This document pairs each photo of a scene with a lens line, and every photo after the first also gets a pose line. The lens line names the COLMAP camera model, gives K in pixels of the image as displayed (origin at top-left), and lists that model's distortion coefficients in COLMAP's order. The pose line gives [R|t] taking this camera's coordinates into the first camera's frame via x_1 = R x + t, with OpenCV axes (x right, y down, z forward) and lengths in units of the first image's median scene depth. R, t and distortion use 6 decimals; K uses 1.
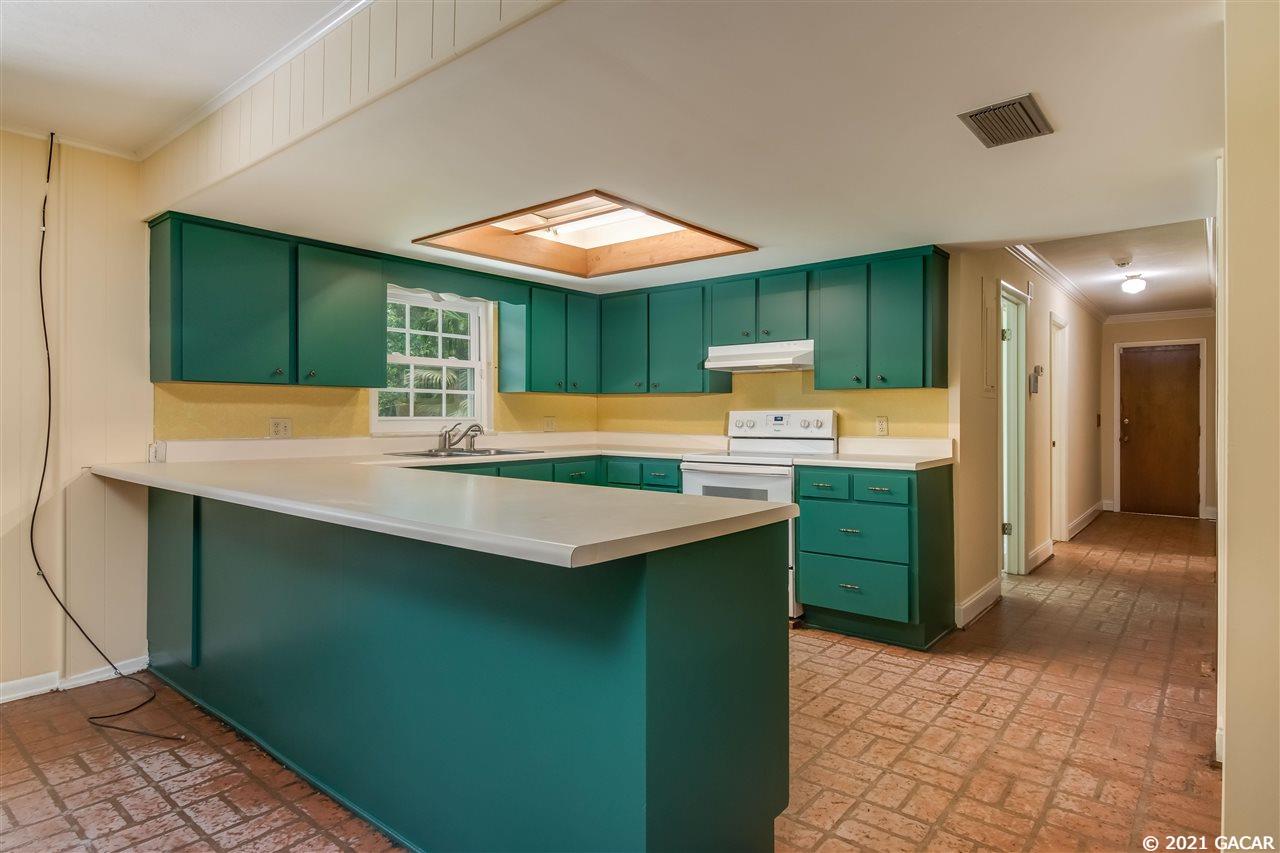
lens RADIAL K [[706.2, 0, 633.5], [0, 706.2, 419.2], [0, 0, 1]] dist [-0.001548, -0.001455]
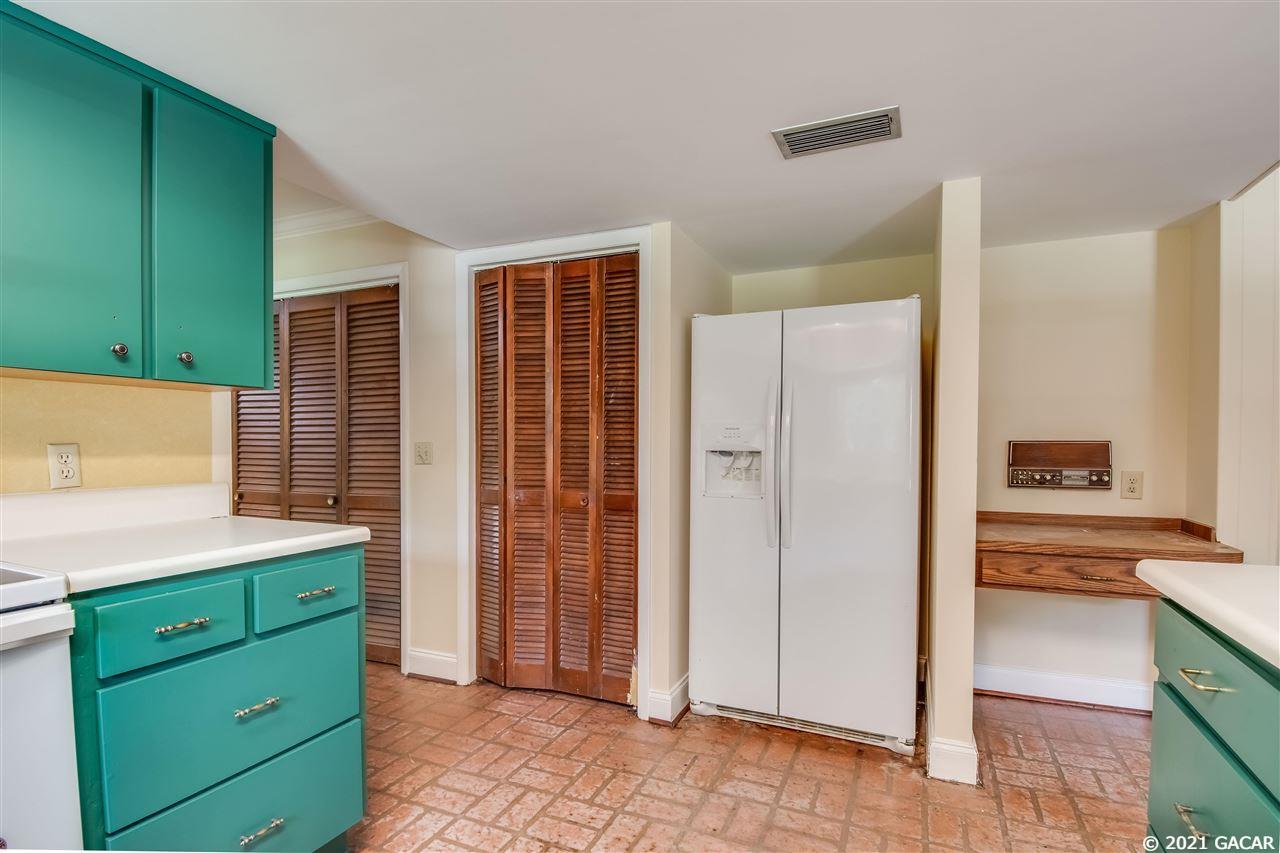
lens RADIAL K [[622.3, 0, 650.4], [0, 622.3, 455.4], [0, 0, 1]] dist [-0.014146, -0.002756]
pose [[-0.292128, -0.022990, 0.956103, -0.114959], [0.004351, 0.999669, 0.025367, -0.005130], [-0.956369, 0.011570, -0.291931, 0.821110]]
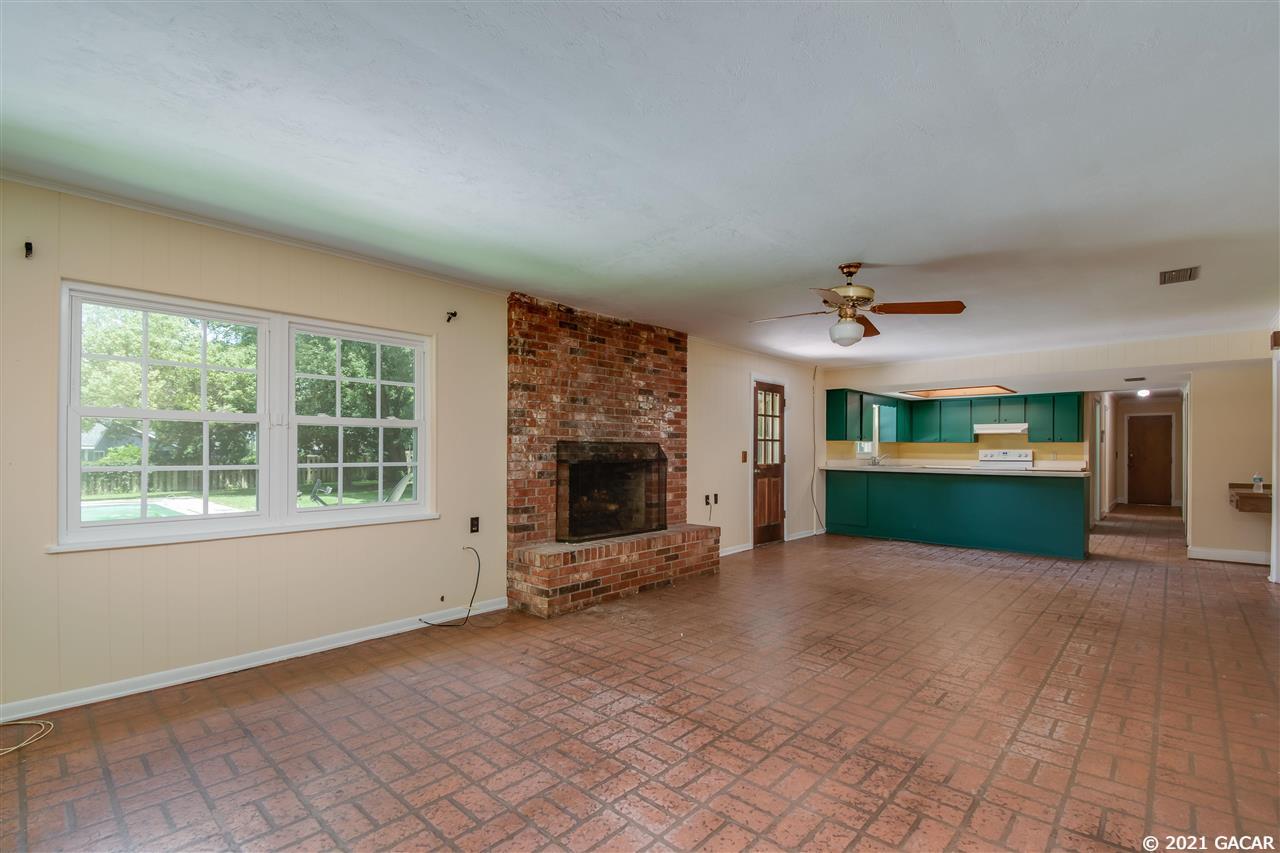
lens RADIAL K [[577.4, 0, 643.1], [0, 577.4, 450.6], [0, 0, 1]] dist [0.011357, -0.001887]
pose [[0.999153, 0.005673, -0.040764, -1.166370], [-0.005877, 0.999971, -0.004904, 0.009169], [0.040735, 0.005139, 0.999157, -1.311400]]
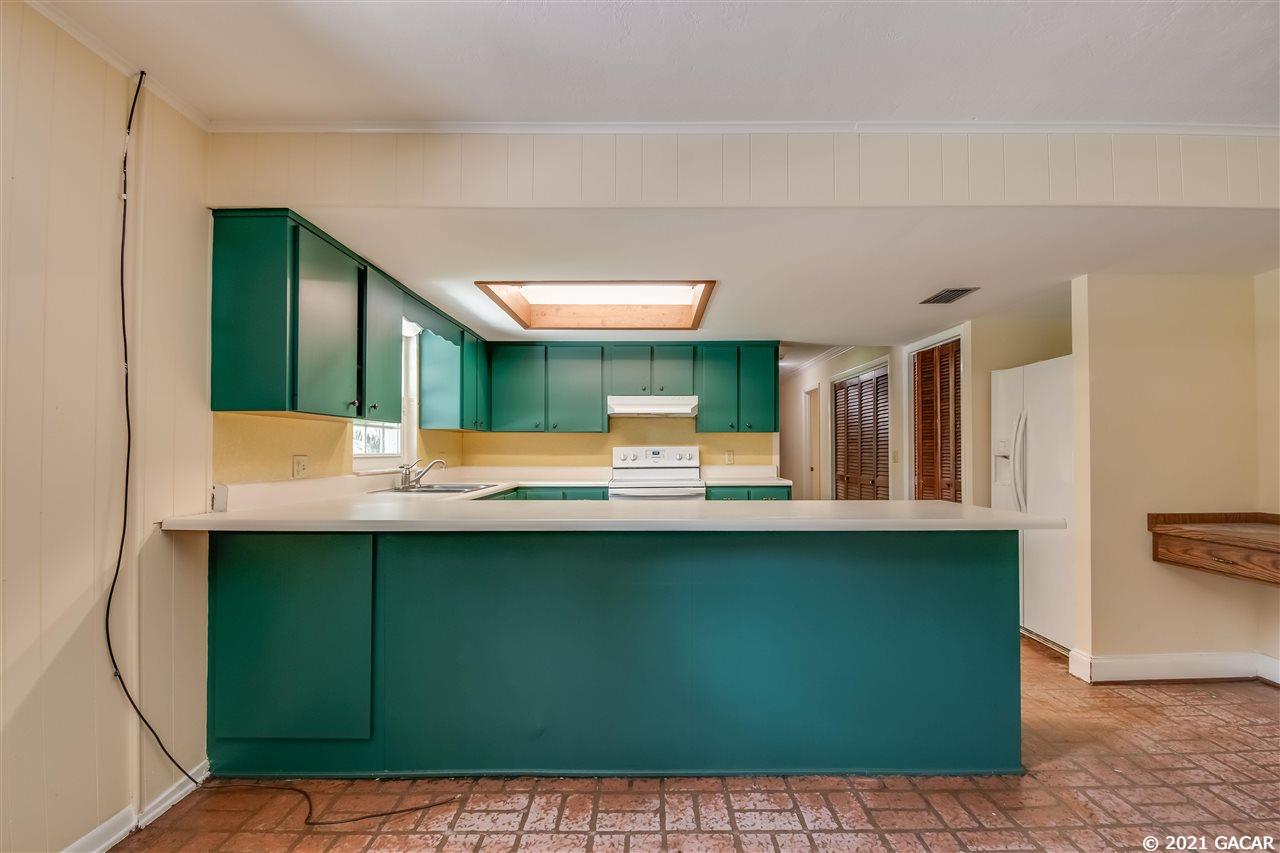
lens RADIAL K [[622.3, 0, 645.6], [0, 622.3, 445.1], [0, 0, 1]] dist [-0.014146, -0.002756]
pose [[0.767334, 0.003121, 0.641240, -0.644403], [0.006496, 0.999899, -0.012641, -0.001458], [-0.641214, 0.013865, 0.767237, 0.135519]]
